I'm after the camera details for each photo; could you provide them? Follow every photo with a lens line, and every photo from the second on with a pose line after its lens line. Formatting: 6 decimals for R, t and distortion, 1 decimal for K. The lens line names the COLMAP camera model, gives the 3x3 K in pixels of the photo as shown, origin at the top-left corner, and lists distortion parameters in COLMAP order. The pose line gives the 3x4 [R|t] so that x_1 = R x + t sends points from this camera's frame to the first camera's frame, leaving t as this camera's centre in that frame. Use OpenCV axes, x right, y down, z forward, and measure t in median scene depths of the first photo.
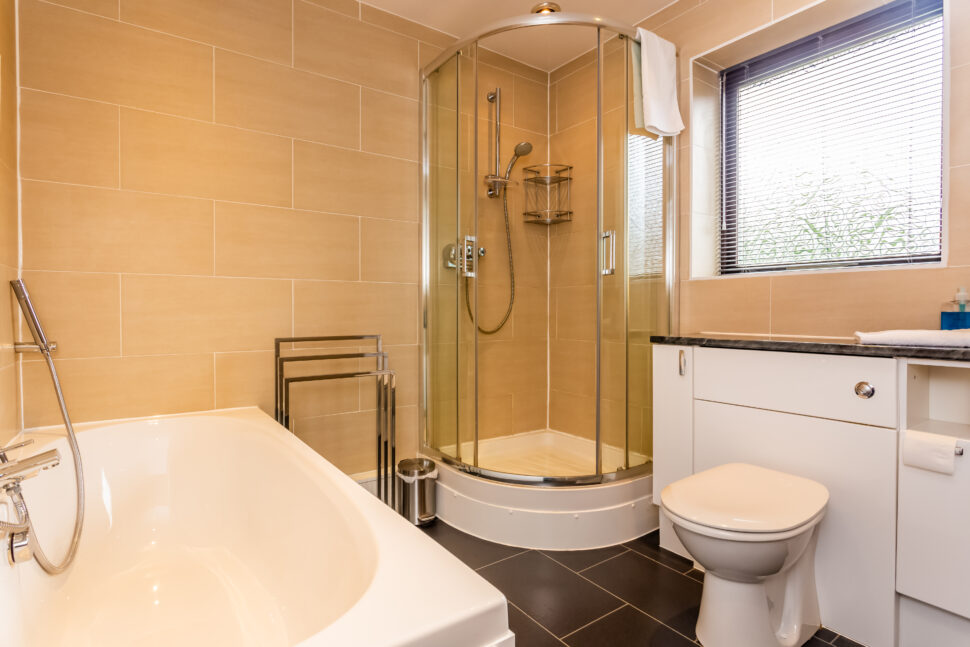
lens RADIAL K [[506.1, 0, 481.6], [0, 506.1, 319.6], [0, 0, 1]] dist [-0.000630, 0.000239]
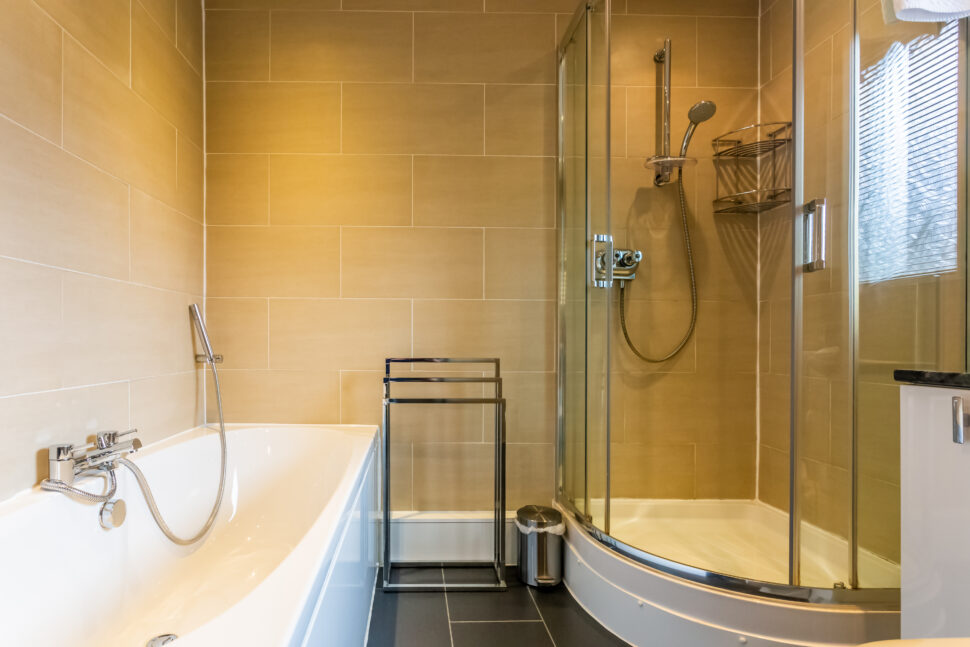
lens RADIAL K [[500.7, 0, 484.8], [0, 500.7, 347.5], [0, 0, 1]] dist [-0.001094, -0.000112]
pose [[0.825338, 0.008588, -0.564574, 0.260335], [-0.016959, 0.999810, -0.009584, 0.019148], [0.564385, 0.017485, 0.825327, 0.253250]]
